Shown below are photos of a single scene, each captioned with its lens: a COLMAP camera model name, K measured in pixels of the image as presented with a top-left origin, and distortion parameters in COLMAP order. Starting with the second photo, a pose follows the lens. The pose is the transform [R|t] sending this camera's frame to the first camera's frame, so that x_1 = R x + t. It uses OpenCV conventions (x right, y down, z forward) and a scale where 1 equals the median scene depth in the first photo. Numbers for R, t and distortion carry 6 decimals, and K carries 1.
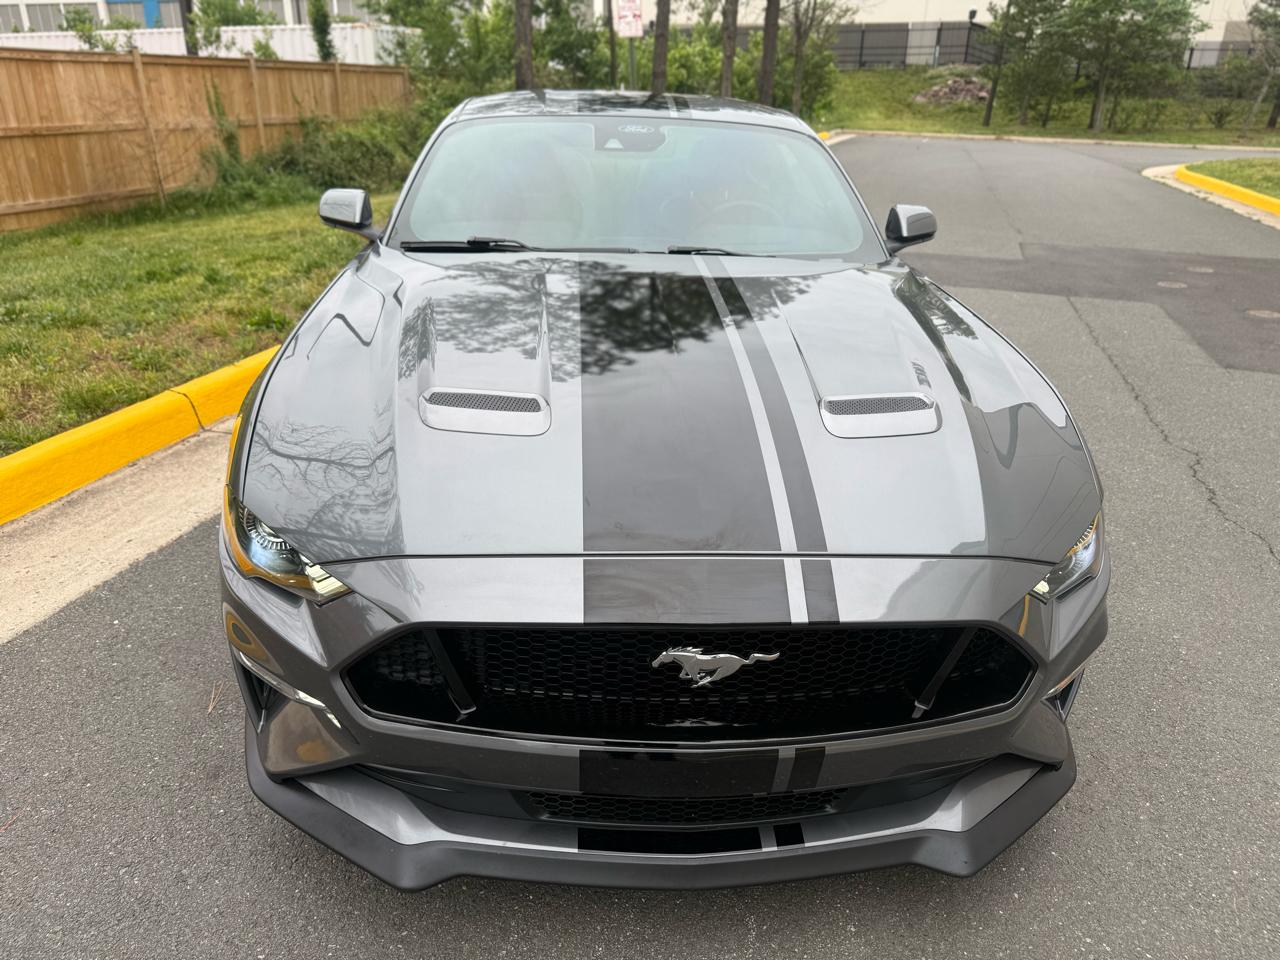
lens RADIAL K [[894.1, 0, 611.1], [0, 894.1, 468.5], [0, 0, 1]] dist [0.004866, -0.012415]
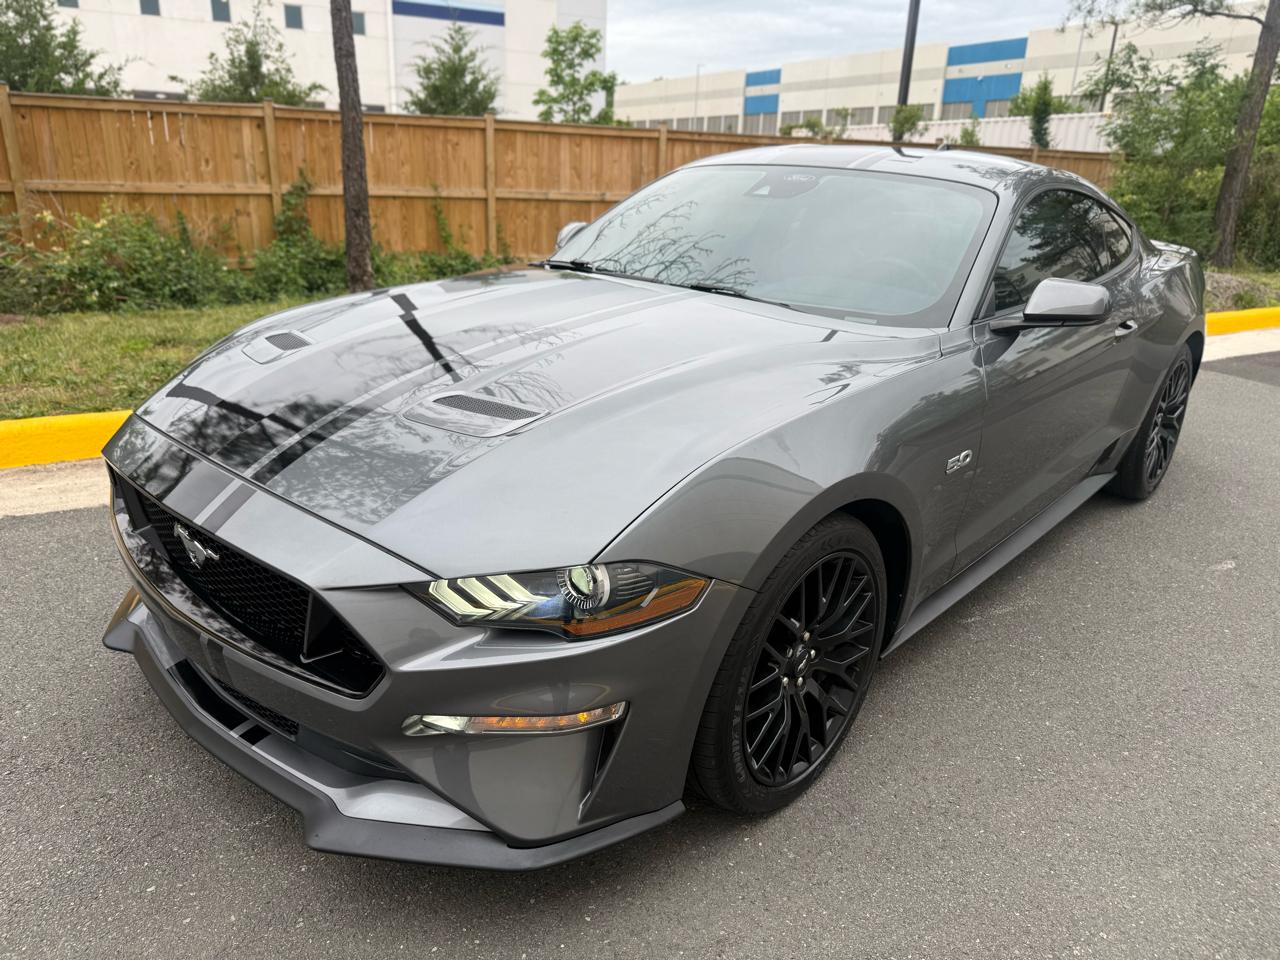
lens RADIAL K [[894.1, 0, 638.4], [0, 894.1, 475.3], [0, 0, 1]] dist [0.004866, -0.012415]
pose [[0.704918, 0.240087, -0.667420, 0.636236], [-0.295929, 0.954711, 0.030877, -0.044920], [0.644606, 0.175743, 0.744041, 0.212420]]
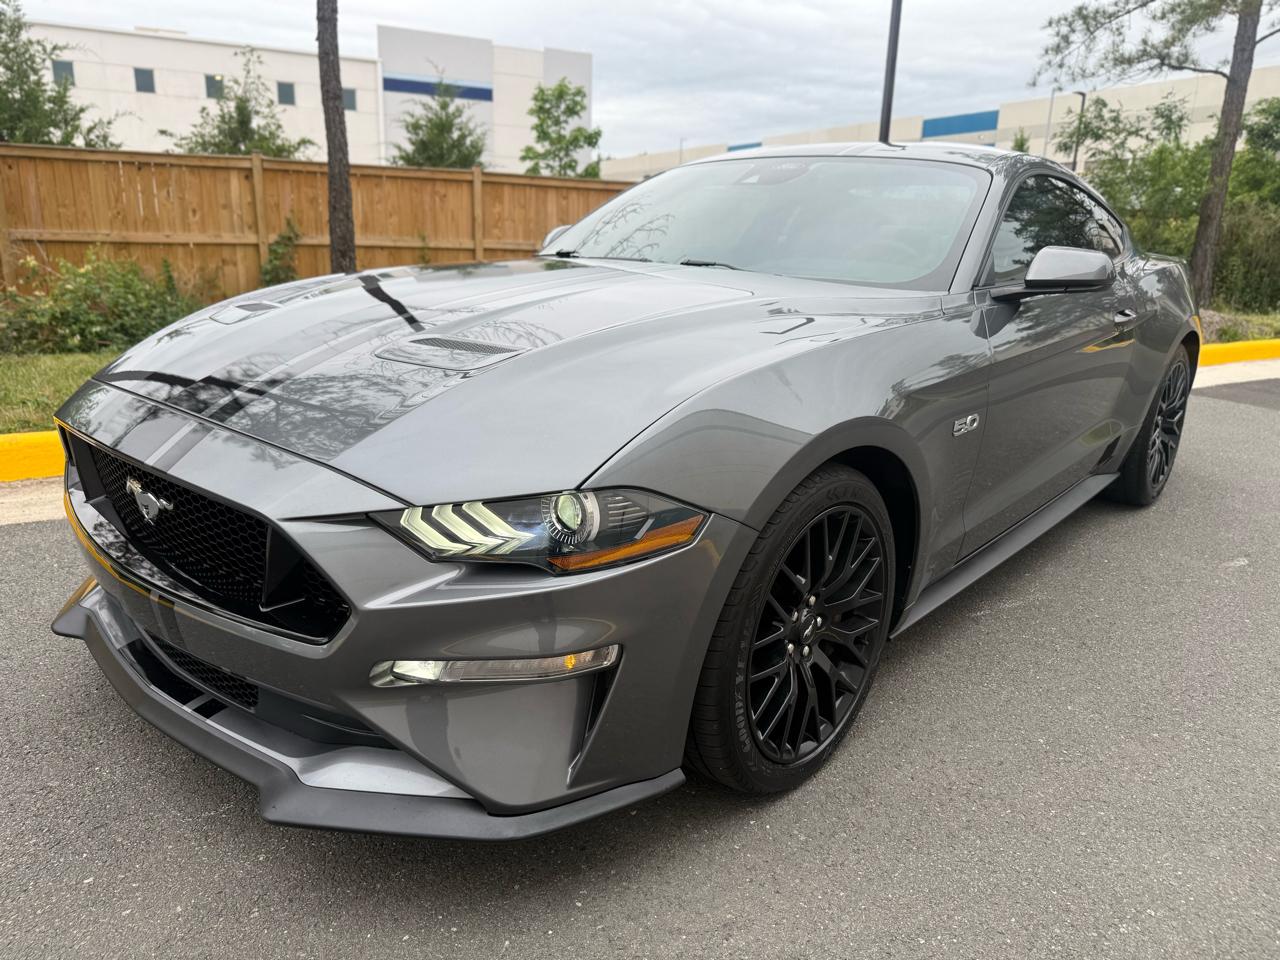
lens RADIAL K [[894.1, 0, 639.5], [0, 894.1, 478.0], [0, 0, 1]] dist [0.004866, -0.012415]
pose [[0.716484, 0.184074, -0.672881, 0.624513], [-0.283775, 0.958053, -0.040079, 0.028038], [0.637278, 0.219663, 0.738665, 0.256262]]
